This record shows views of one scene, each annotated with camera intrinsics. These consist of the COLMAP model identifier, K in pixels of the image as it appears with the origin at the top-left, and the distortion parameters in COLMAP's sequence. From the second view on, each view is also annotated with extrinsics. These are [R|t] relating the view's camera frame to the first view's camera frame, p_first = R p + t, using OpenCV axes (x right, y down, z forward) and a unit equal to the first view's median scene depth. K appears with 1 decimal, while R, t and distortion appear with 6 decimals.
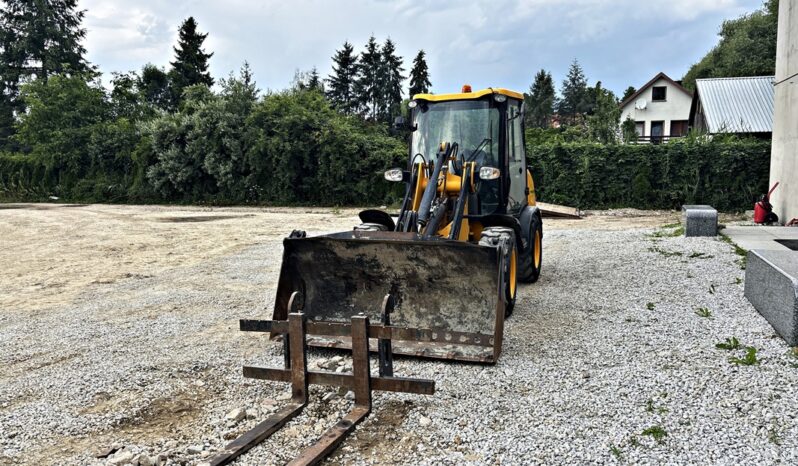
lens RADIAL K [[602.8, 0, 399.1], [0, 602.8, 230.1], [0, 0, 1]] dist [0.039742, -0.045815]
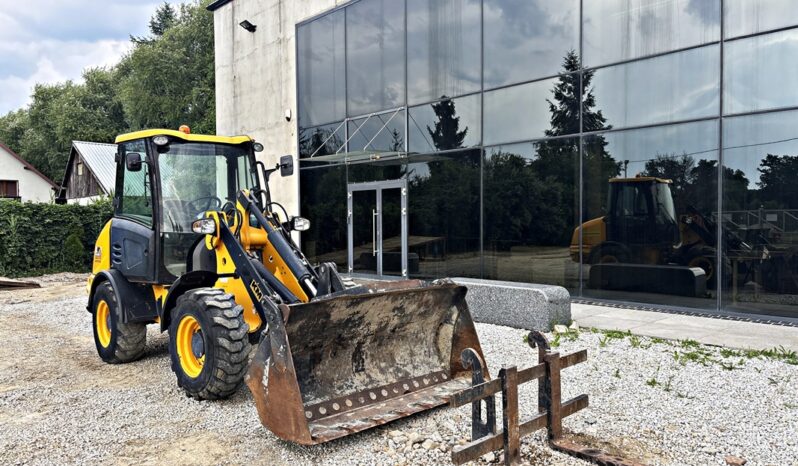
lens RADIAL K [[602.8, 0, 399.7], [0, 602.8, 237.1], [0, 0, 1]] dist [0.039742, -0.045815]
pose [[0.452507, -0.014847, 0.891637, -0.575111], [0.099902, 0.994411, -0.034142, -0.022840], [-0.886147, 0.104526, 0.451462, 0.385645]]
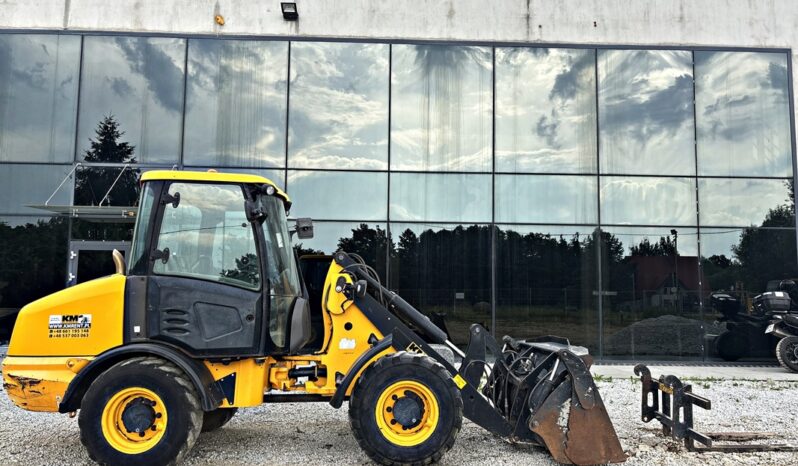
lens RADIAL K [[602.8, 0, 399.4], [0, 602.8, 235.2], [0, 0, 1]] dist [0.039742, -0.045815]
pose [[-0.373661, 0.102179, 0.921920, -0.705035], [0.092359, 0.993073, -0.072631, -0.094938], [-0.922956, 0.058009, -0.380510, 1.179062]]
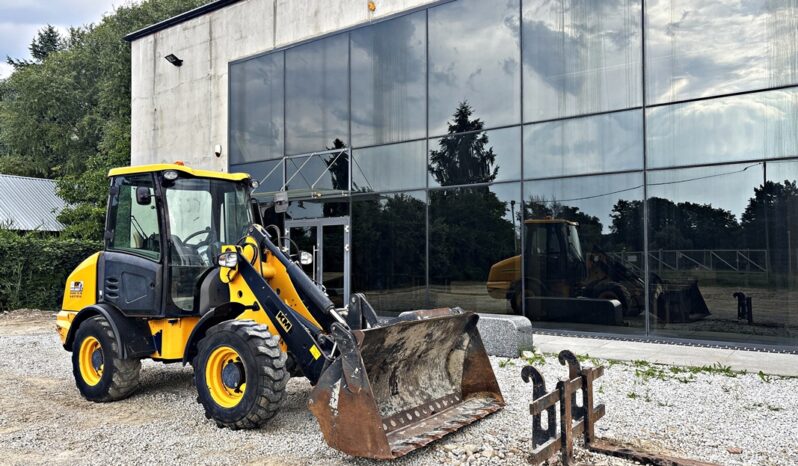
lens RADIAL K [[602.8, 0, 400.2], [0, 602.8, 233.8], [0, 0, 1]] dist [0.039742, -0.045815]
pose [[0.266828, 0.051002, 0.962394, -0.703250], [0.105038, 0.991111, -0.081646, -0.032716], [-0.958003, 0.122874, 0.259099, 0.524742]]
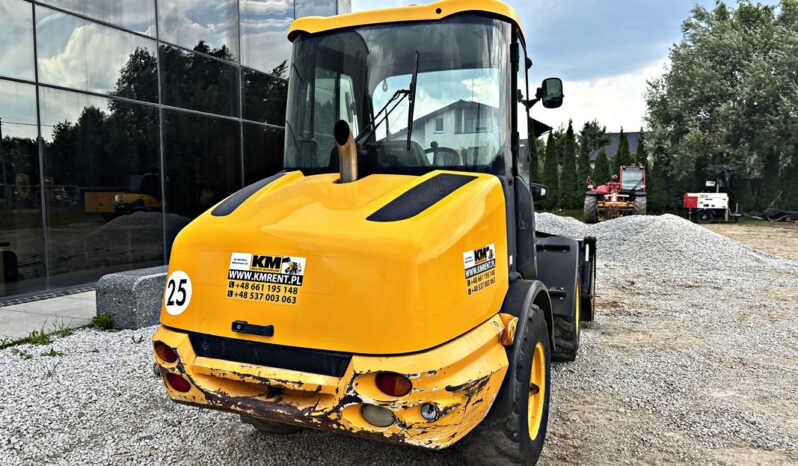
lens RADIAL K [[602.8, 0, 393.1], [0, 602.8, 232.6], [0, 0, 1]] dist [0.039742, -0.045815]
pose [[-0.998259, 0.013368, 0.057441, 0.113874], [0.023146, 0.984632, 0.173104, -0.163770], [-0.054244, 0.174132, -0.983227, 1.630152]]
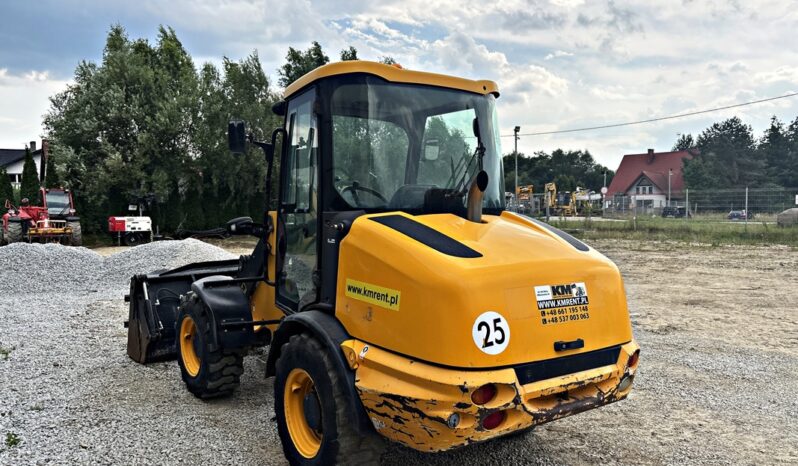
lens RADIAL K [[602.8, 0, 398.5], [0, 602.8, 233.8], [0, 0, 1]] dist [0.039742, -0.045815]
pose [[-0.570323, 0.058548, -0.819331, 0.604034], [-0.065355, 0.991060, 0.116312, -0.170228], [0.818816, 0.119883, -0.561398, 1.443440]]
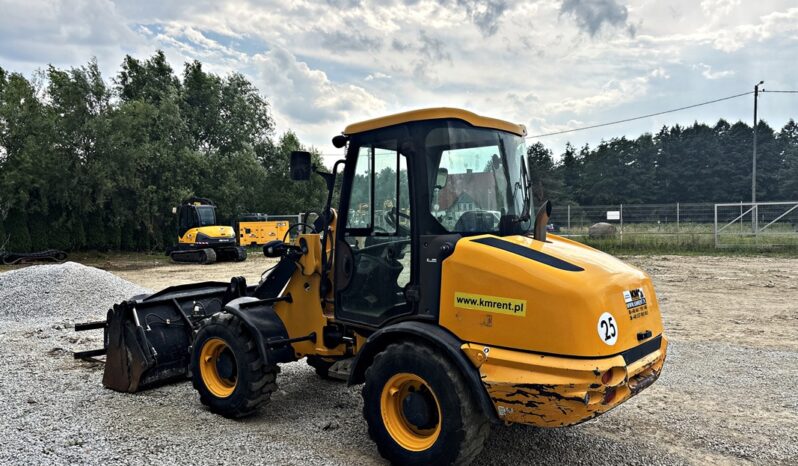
lens RADIAL K [[602.8, 0, 396.9], [0, 602.8, 233.0], [0, 0, 1]] dist [0.039742, -0.045815]
pose [[-0.316443, 0.041980, -0.947682, 0.781300], [-0.075022, 0.994784, 0.069117, -0.166764], [0.945640, 0.092968, -0.311643, 1.270171]]
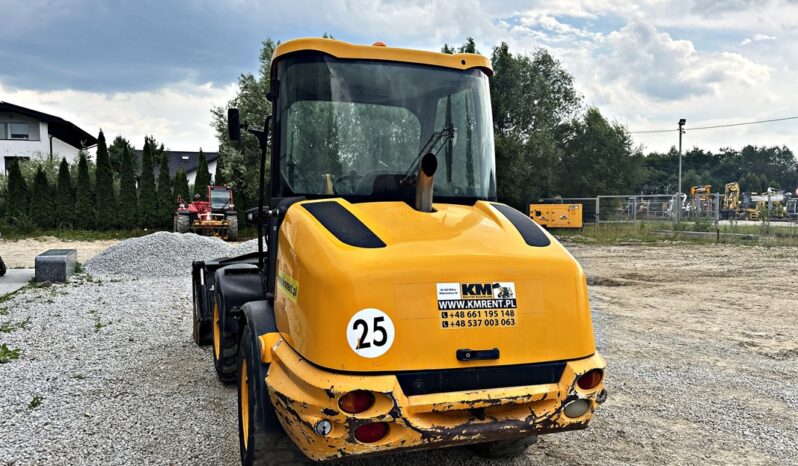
lens RADIAL K [[602.8, 0, 390.5], [0, 602.8, 229.9], [0, 0, 1]] dist [0.039742, -0.045815]
pose [[-0.775070, 0.036796, -0.630803, 0.462847], [-0.056469, 0.990275, 0.127148, -0.167306], [0.629347, 0.134169, -0.765454, 1.539509]]
